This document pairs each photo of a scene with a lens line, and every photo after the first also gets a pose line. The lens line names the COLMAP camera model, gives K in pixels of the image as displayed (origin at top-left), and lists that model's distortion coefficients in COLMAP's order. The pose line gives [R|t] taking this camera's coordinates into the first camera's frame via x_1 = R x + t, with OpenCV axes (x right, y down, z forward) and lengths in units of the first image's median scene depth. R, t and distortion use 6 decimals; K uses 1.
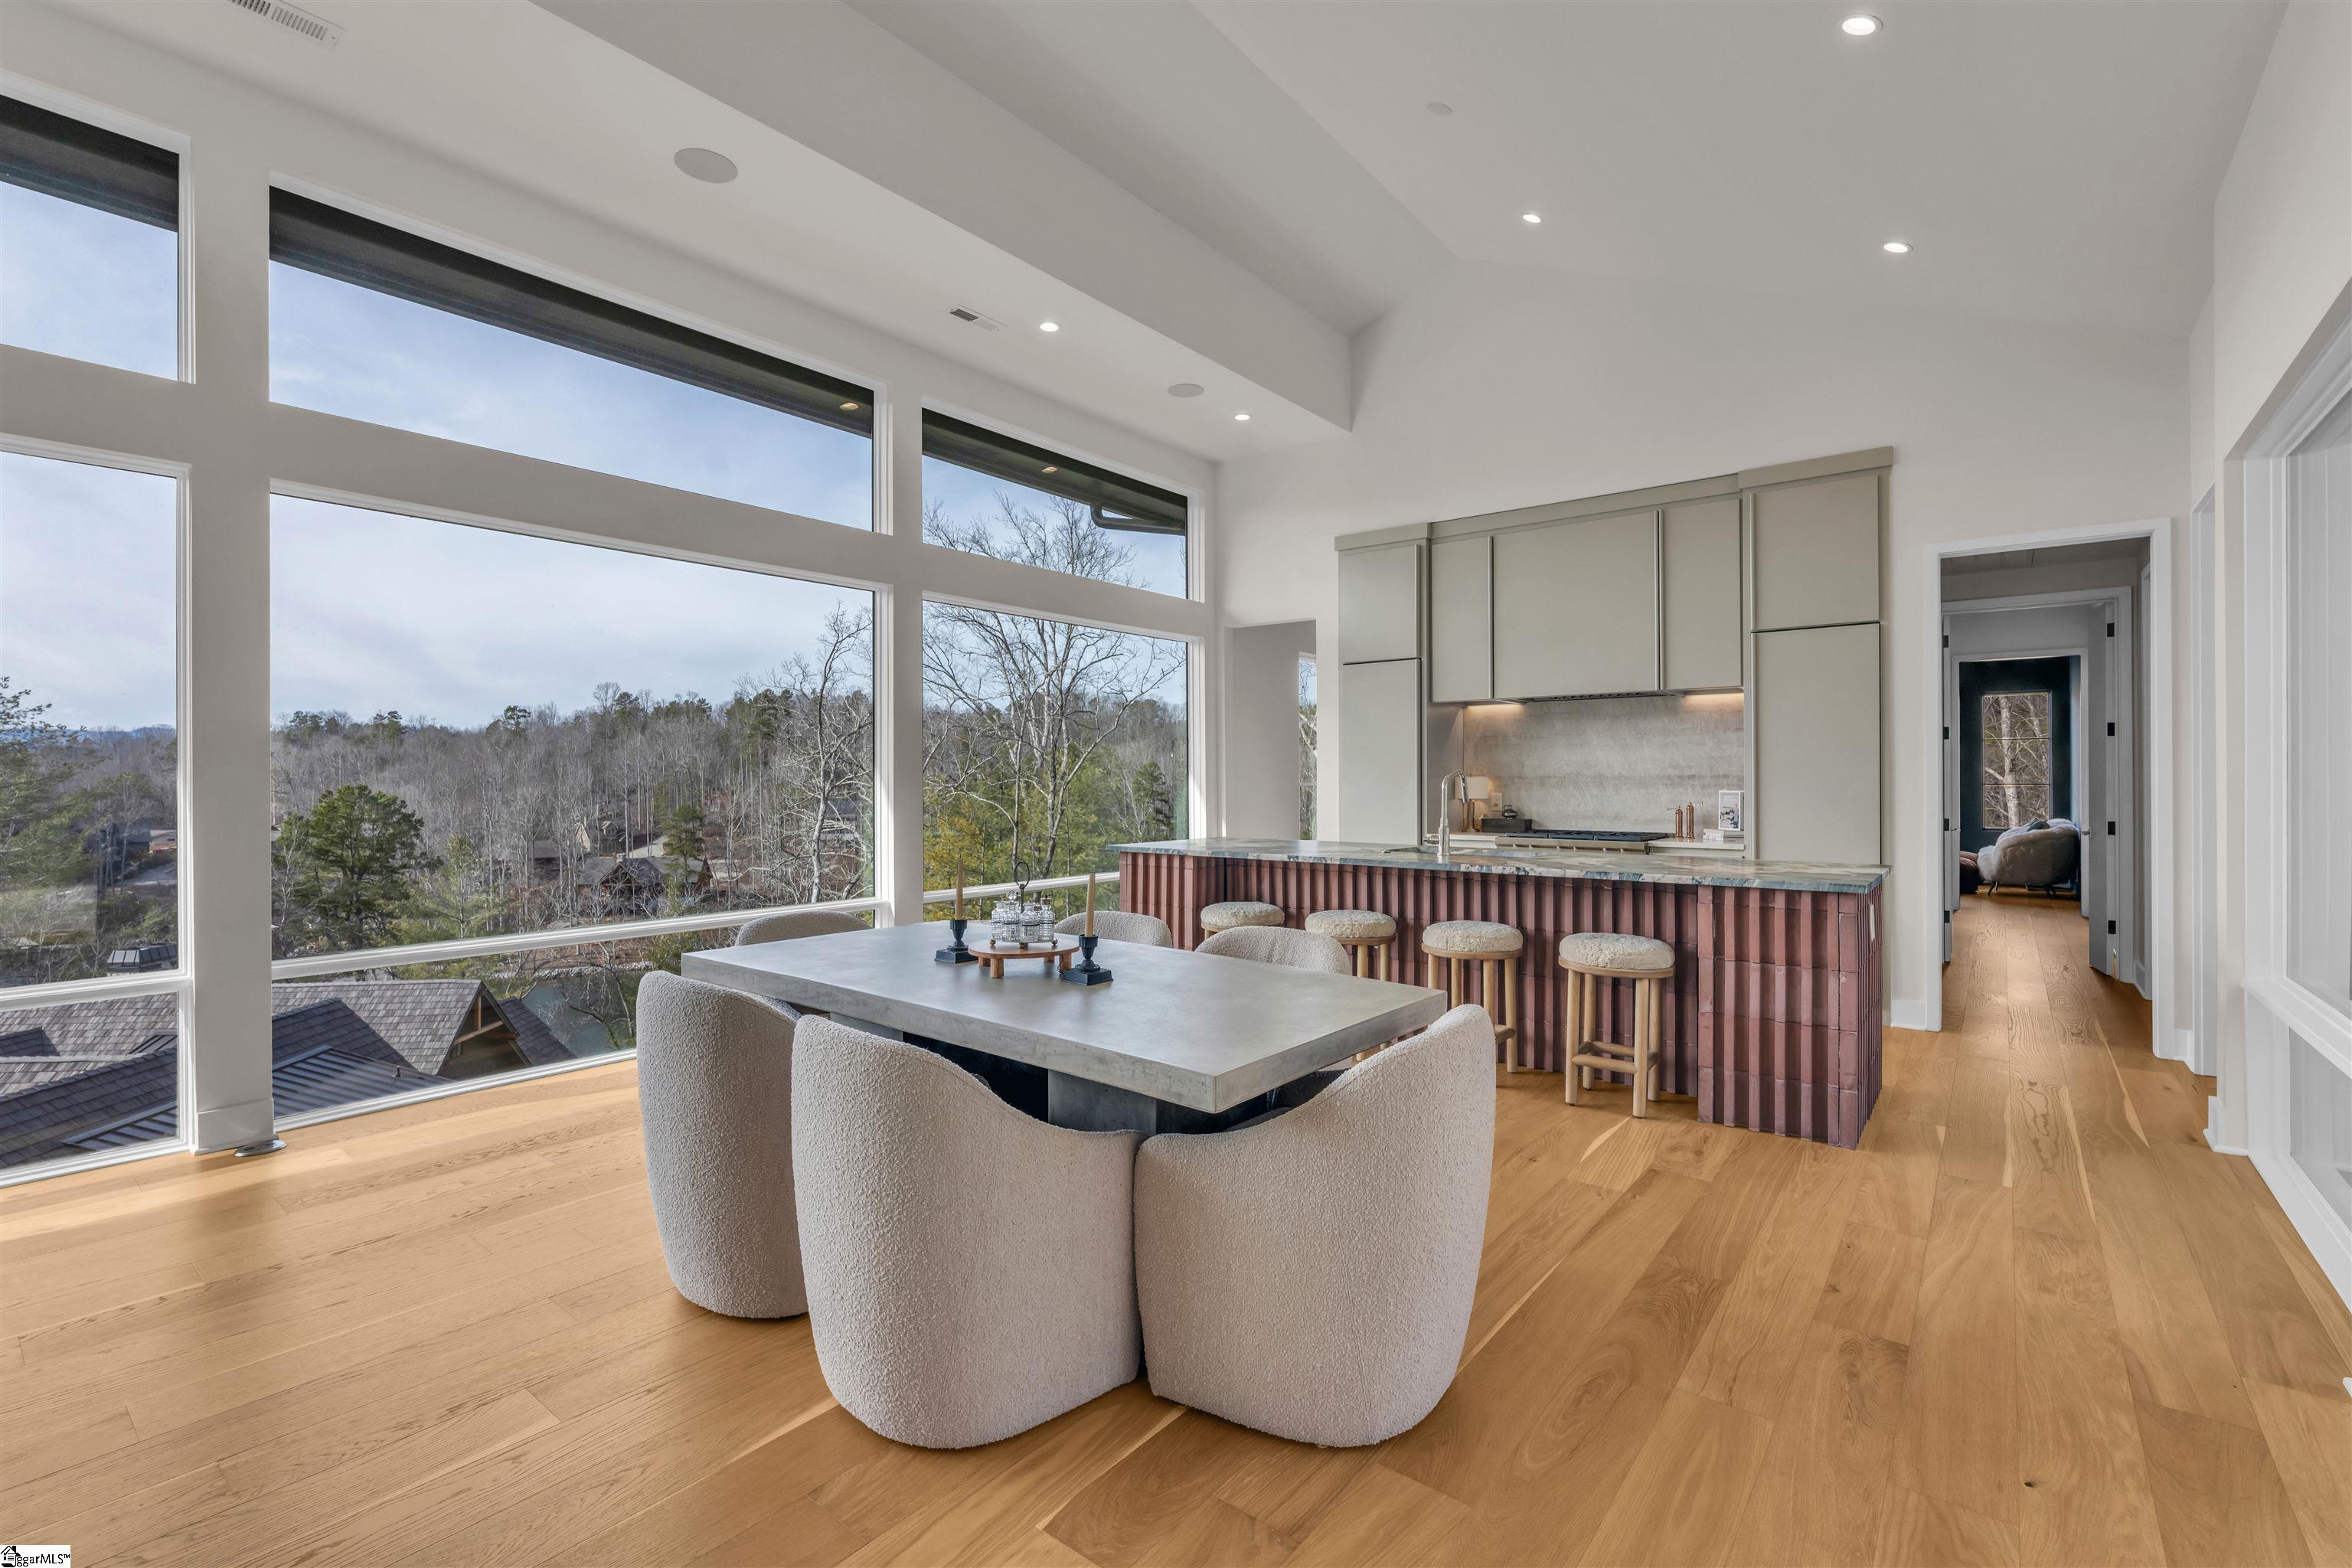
lens RADIAL K [[1035.9, 0, 1175.8], [0, 1035.9, 775.1], [0, 0, 1]] dist [-0.002013, -0.000135]
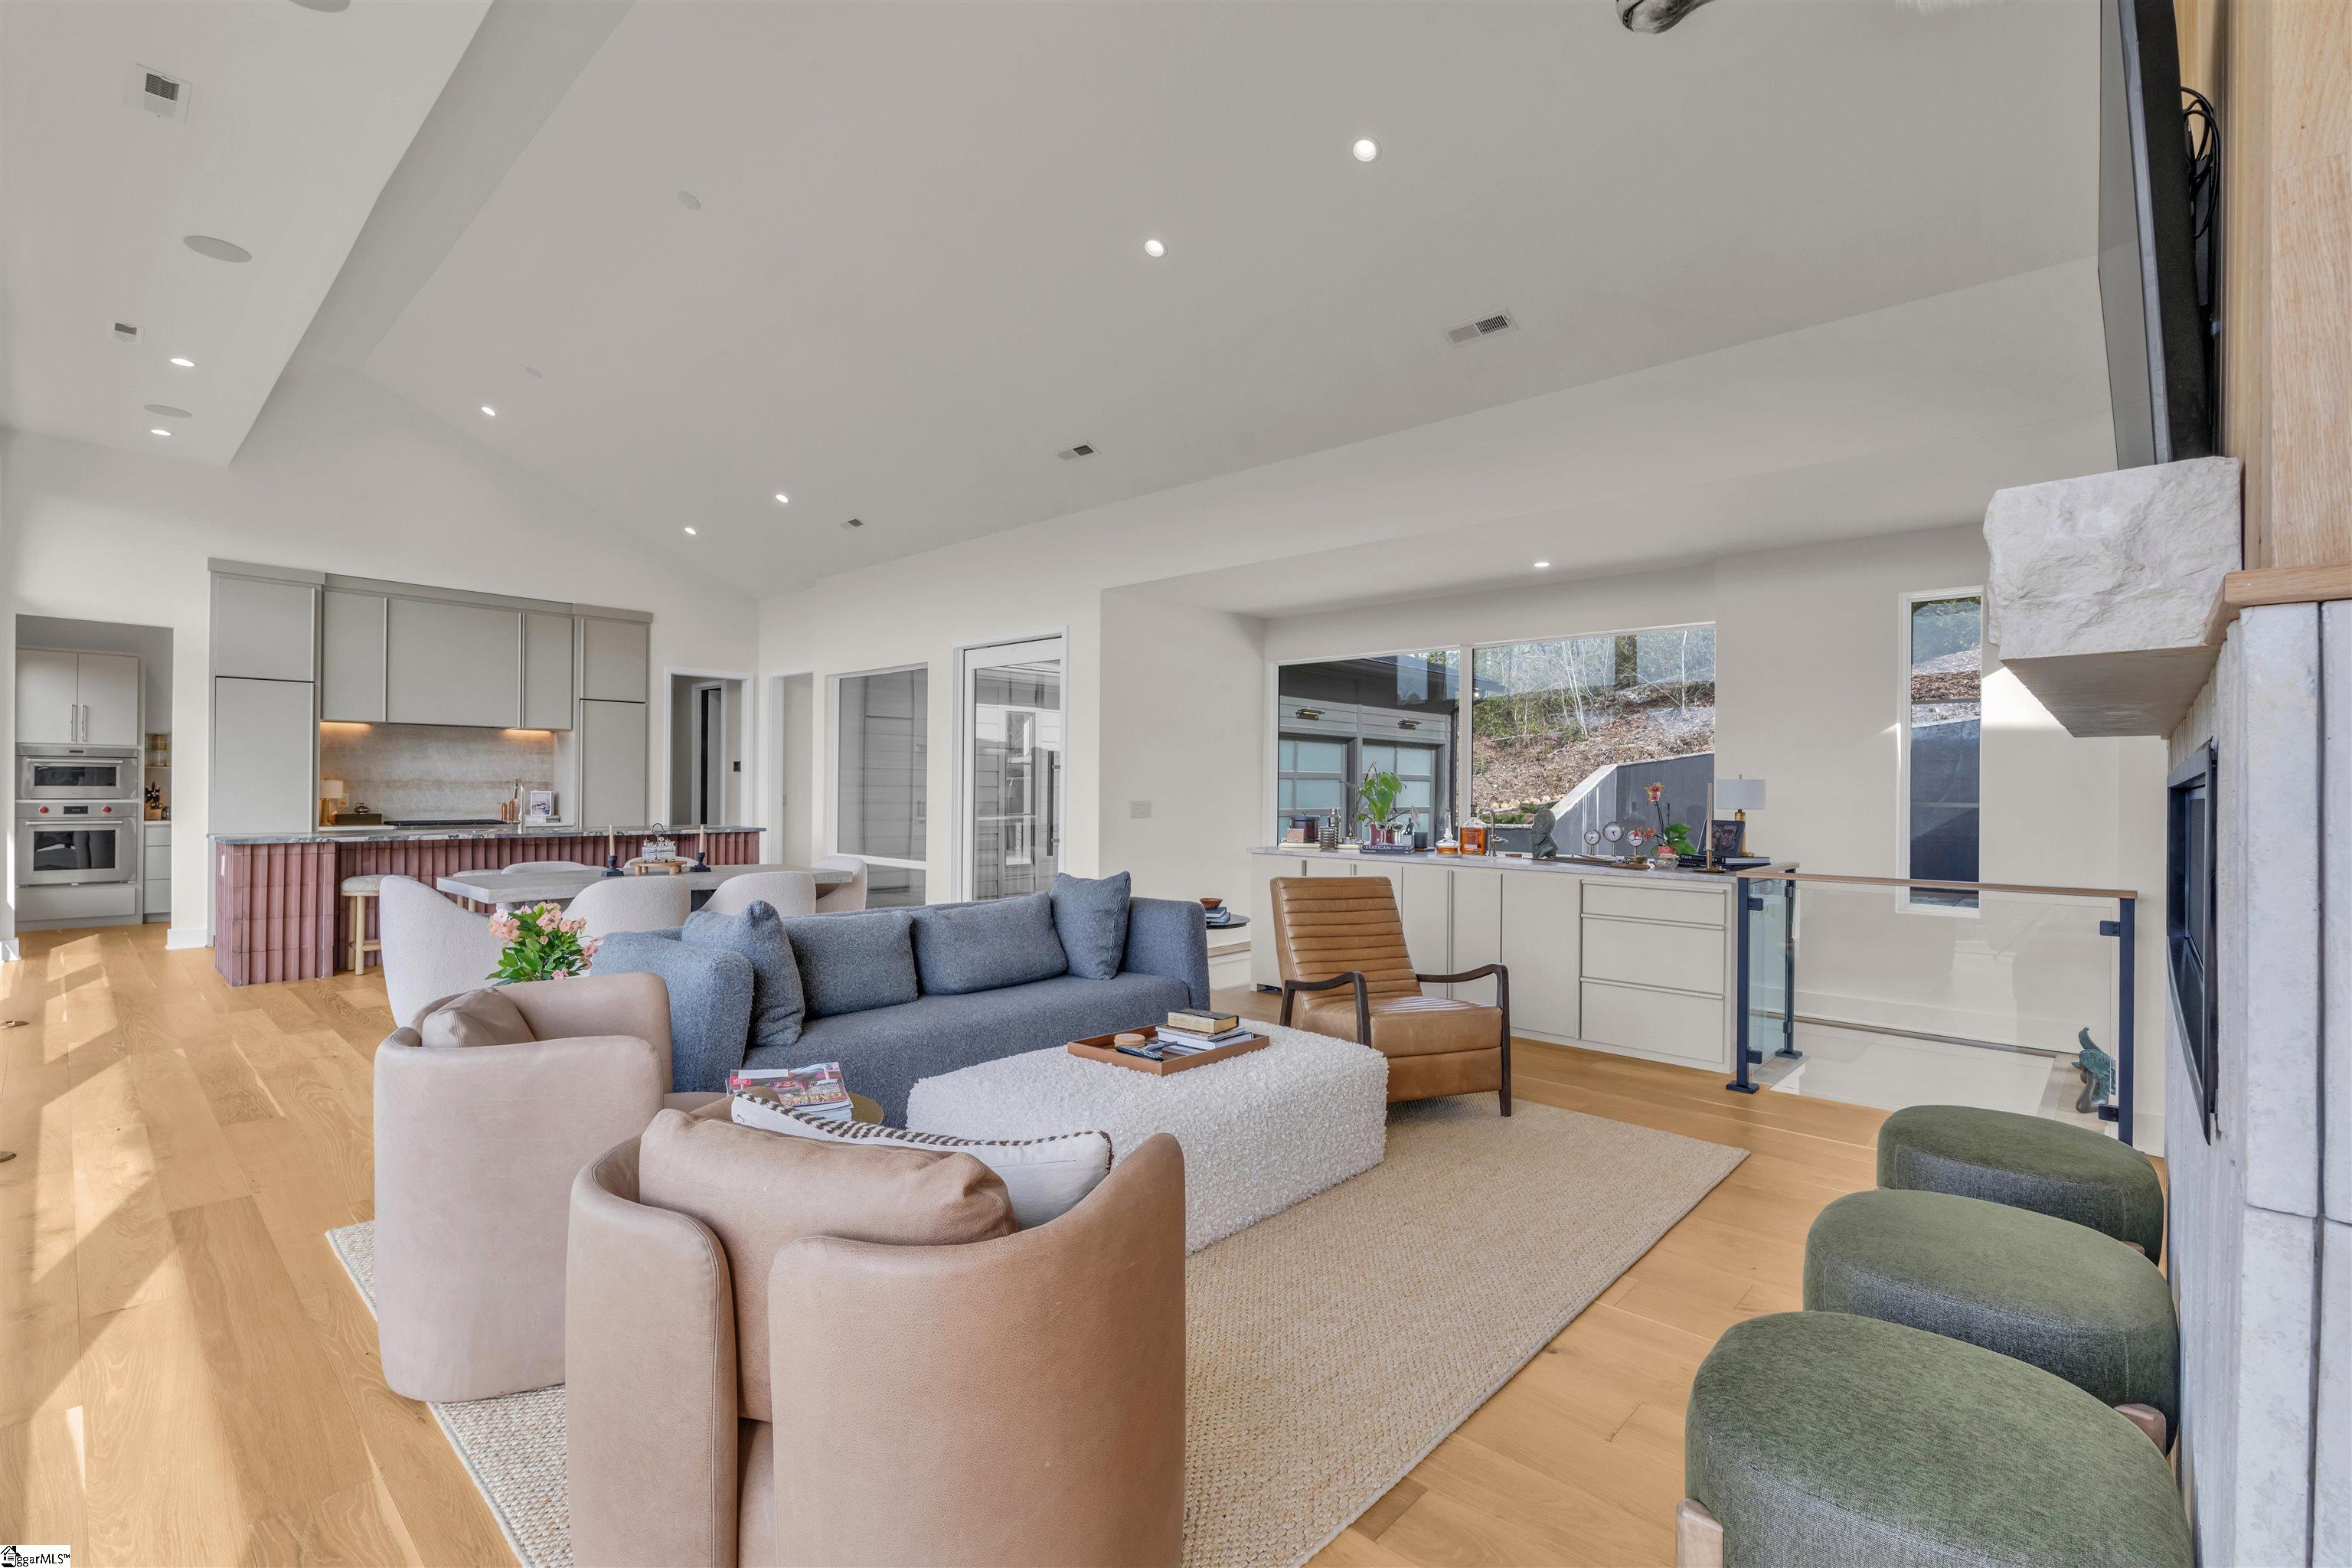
lens RADIAL K [[1035.9, 0, 1175.8], [0, 1035.9, 775.1], [0, 0, 1]] dist [-0.002013, -0.000135]
pose [[0.072787, 0.007180, 0.997322, -0.912511], [-0.018442, 0.999813, -0.005852, -0.017333], [-0.997177, -0.017967, 0.072906, -0.090702]]
